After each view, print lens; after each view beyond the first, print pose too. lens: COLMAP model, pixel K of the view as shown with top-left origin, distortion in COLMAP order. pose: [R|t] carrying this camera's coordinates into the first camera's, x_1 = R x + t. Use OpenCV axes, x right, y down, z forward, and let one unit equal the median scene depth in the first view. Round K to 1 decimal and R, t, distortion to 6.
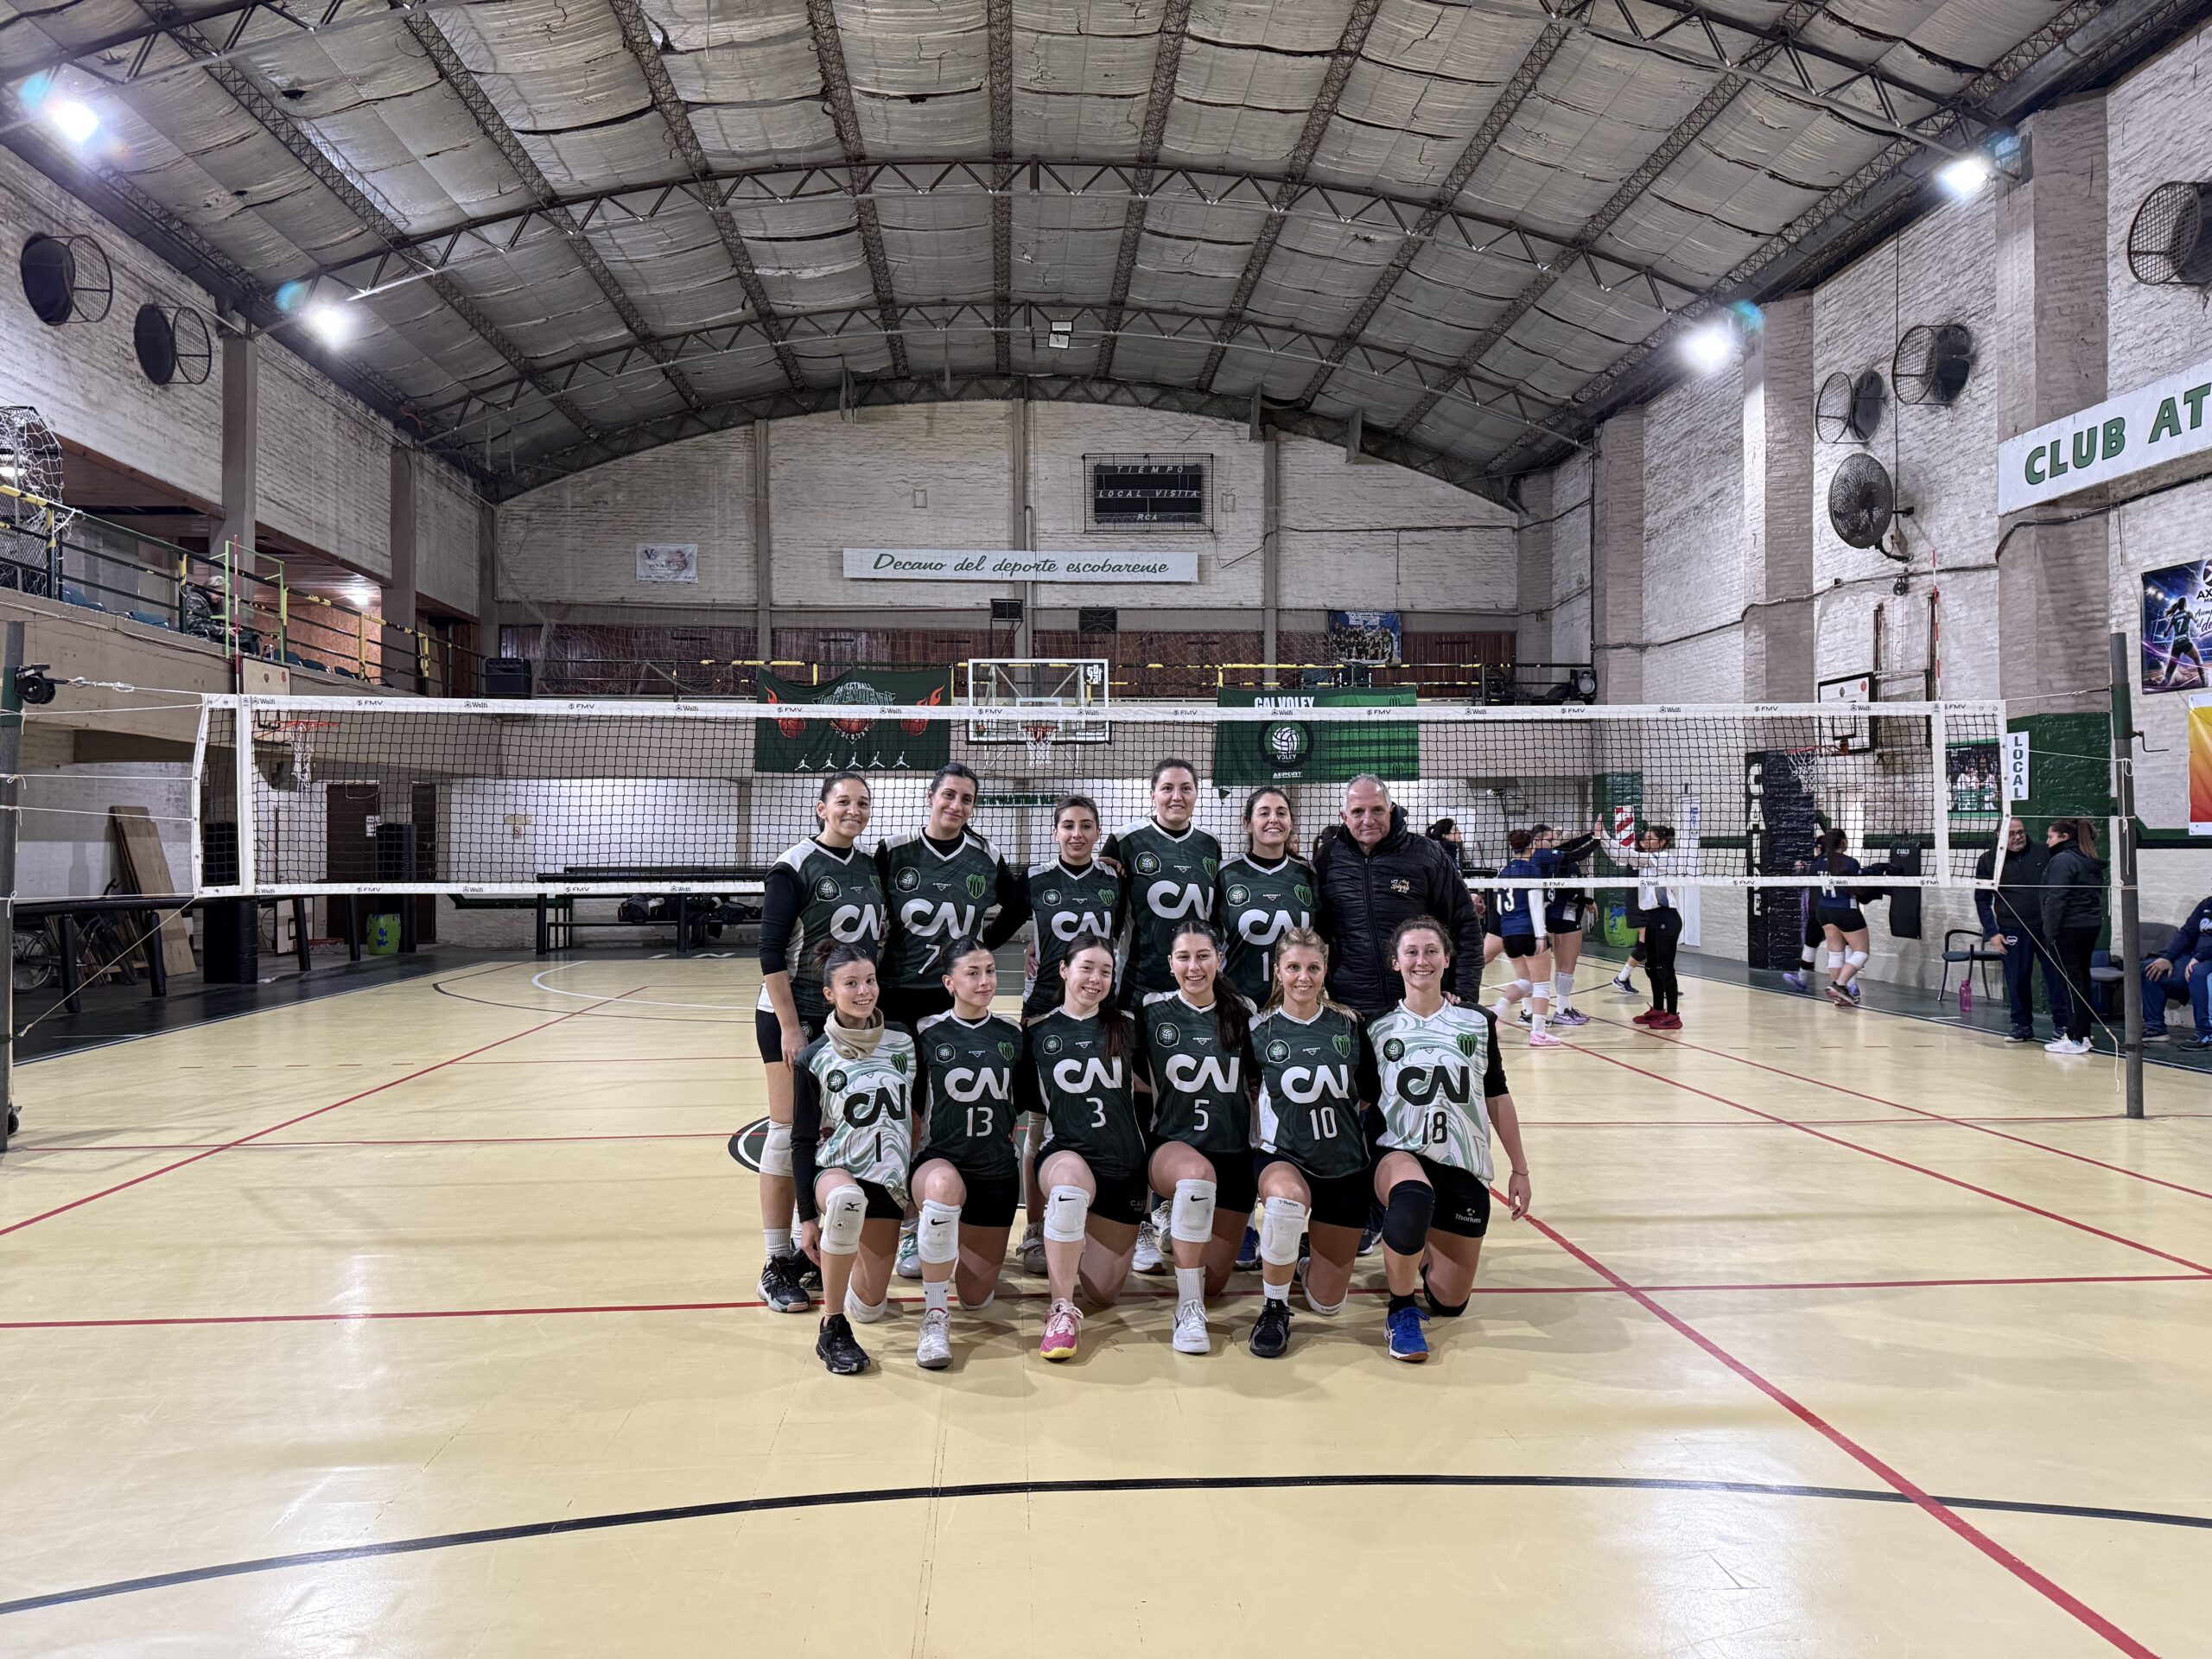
lens RADIAL K [[1561.3, 0, 1105.4], [0, 1561.3, 847.2], [0, 0, 1]] dist [0.032559, -0.040621]
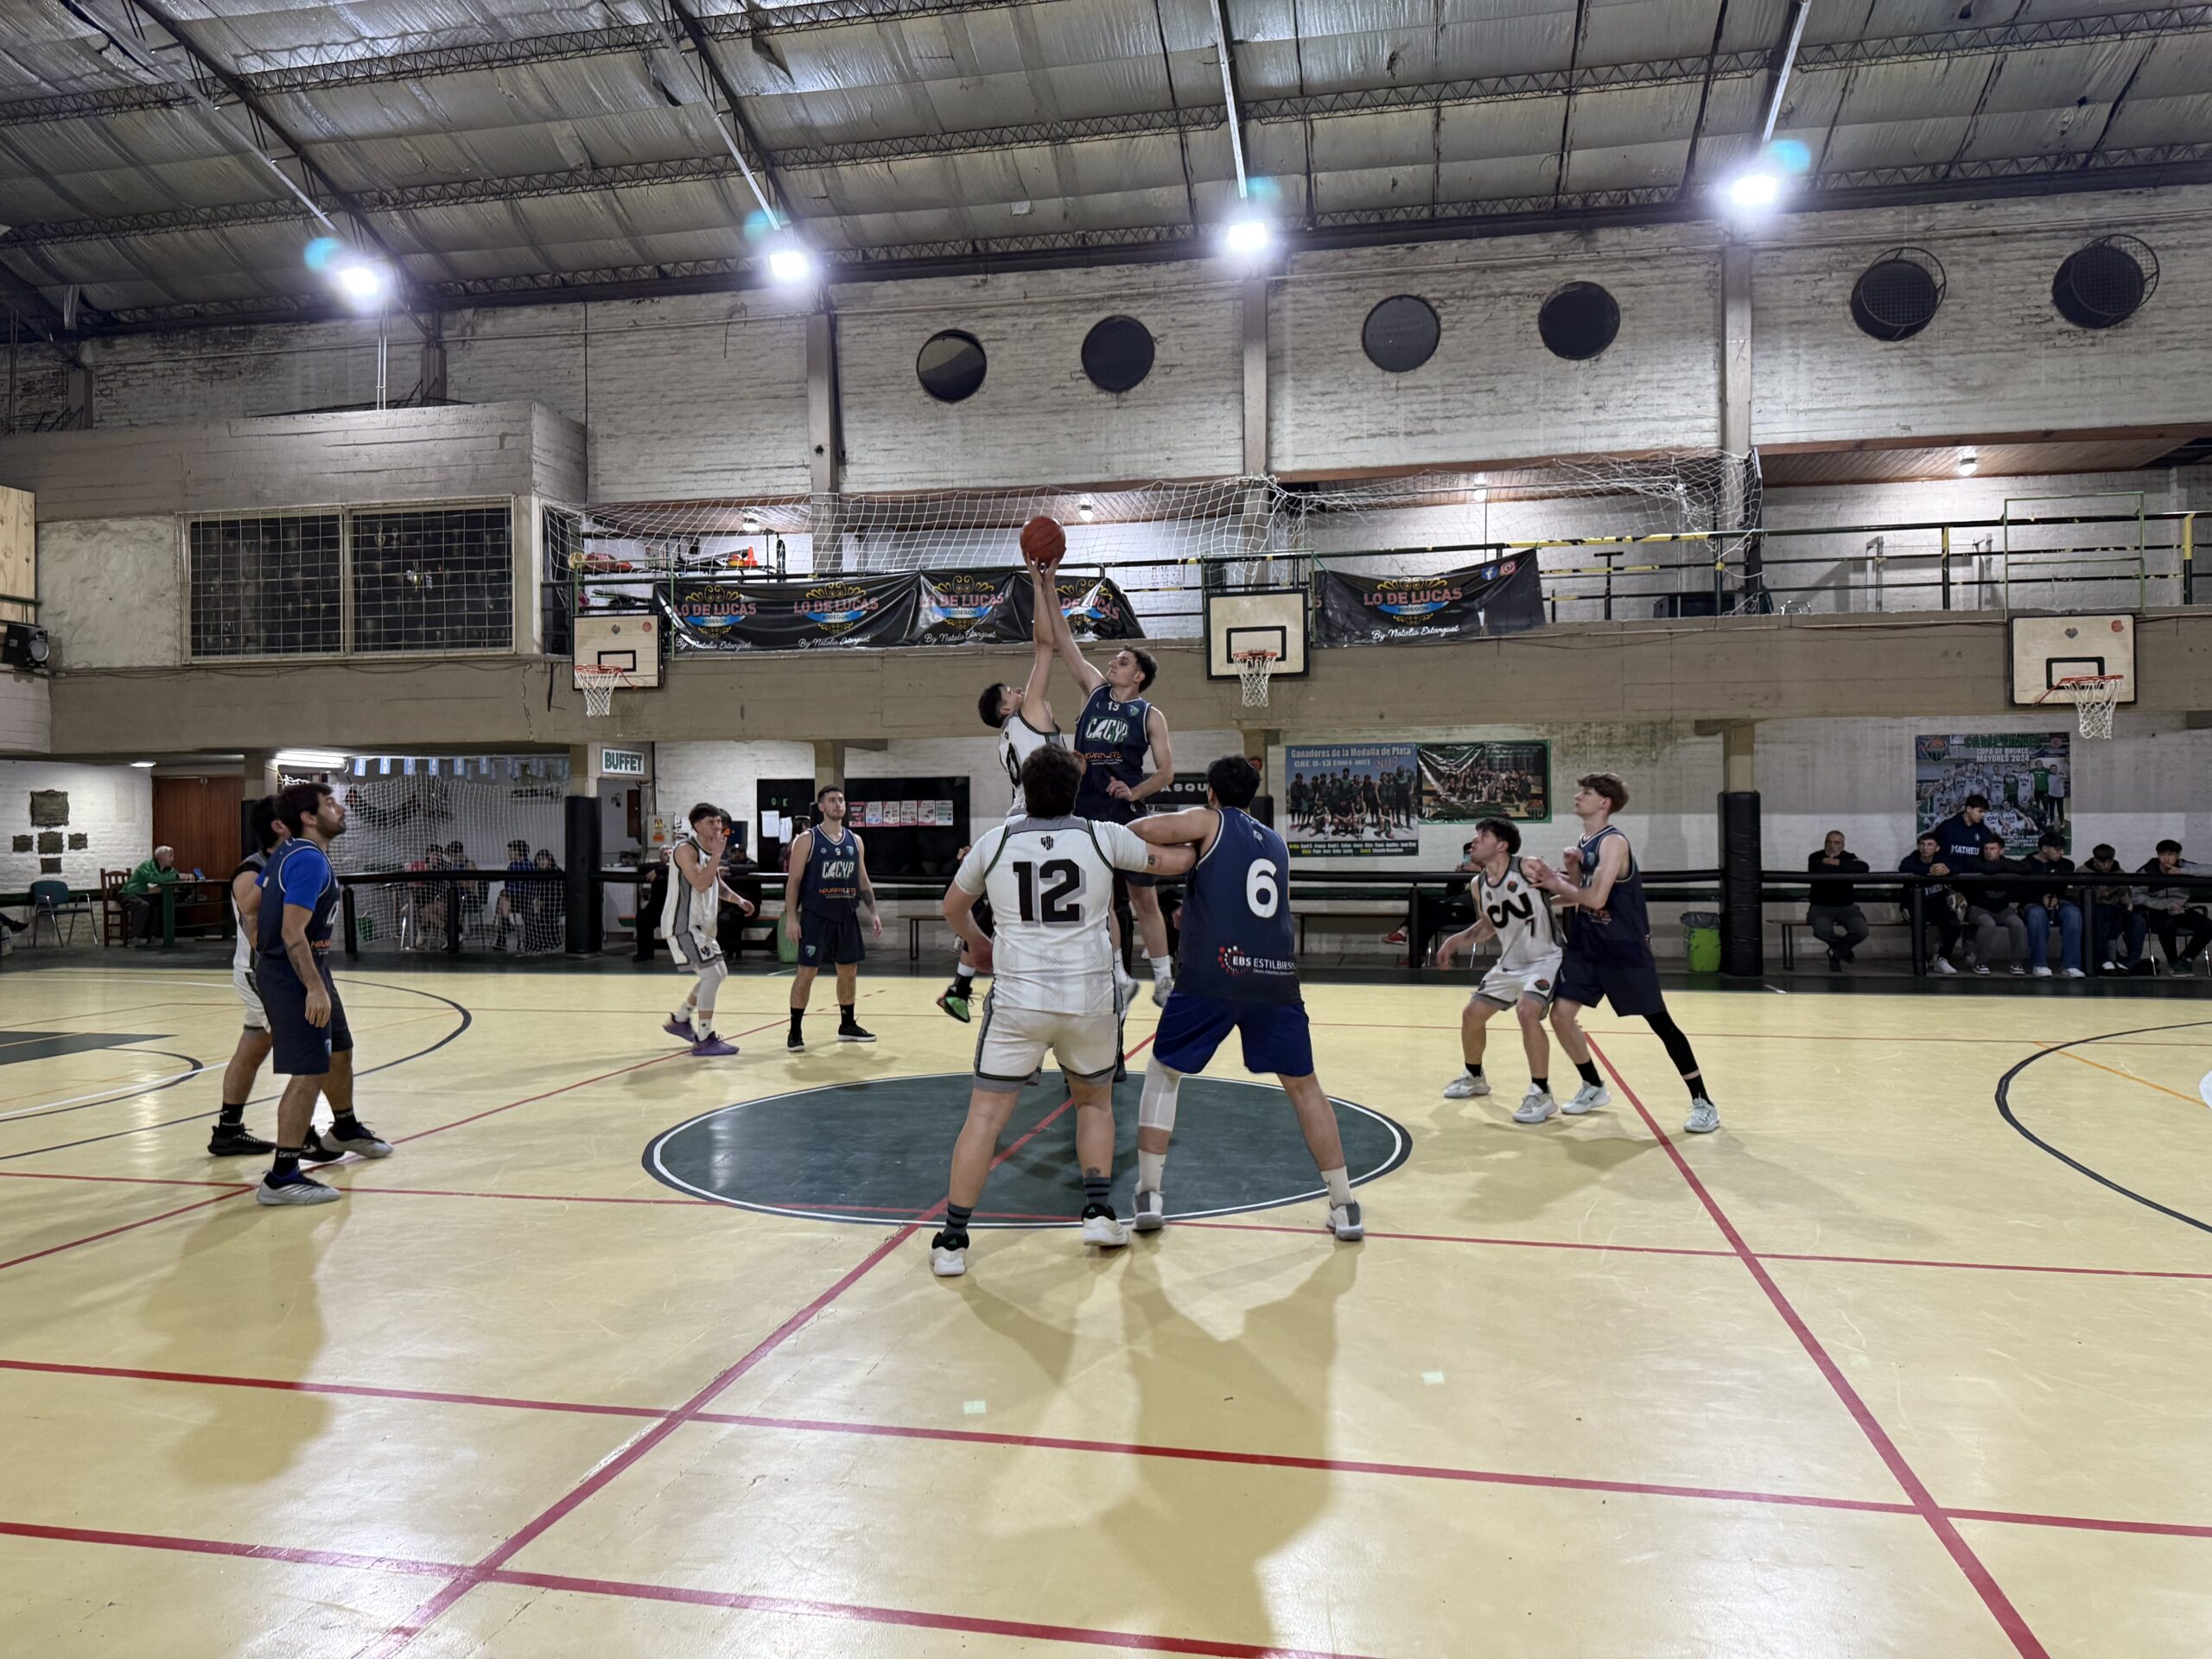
lens RADIAL K [[1561.3, 0, 1113.8], [0, 1561.3, 831.3], [0, 0, 1]] dist [0.032559, -0.040621]
pose [[-0.261900, 0.007421, -0.965067, 0.323402], [0.007150, 0.999958, 0.005749, -0.002489], [0.965069, -0.005395, -0.261942, 0.473497]]
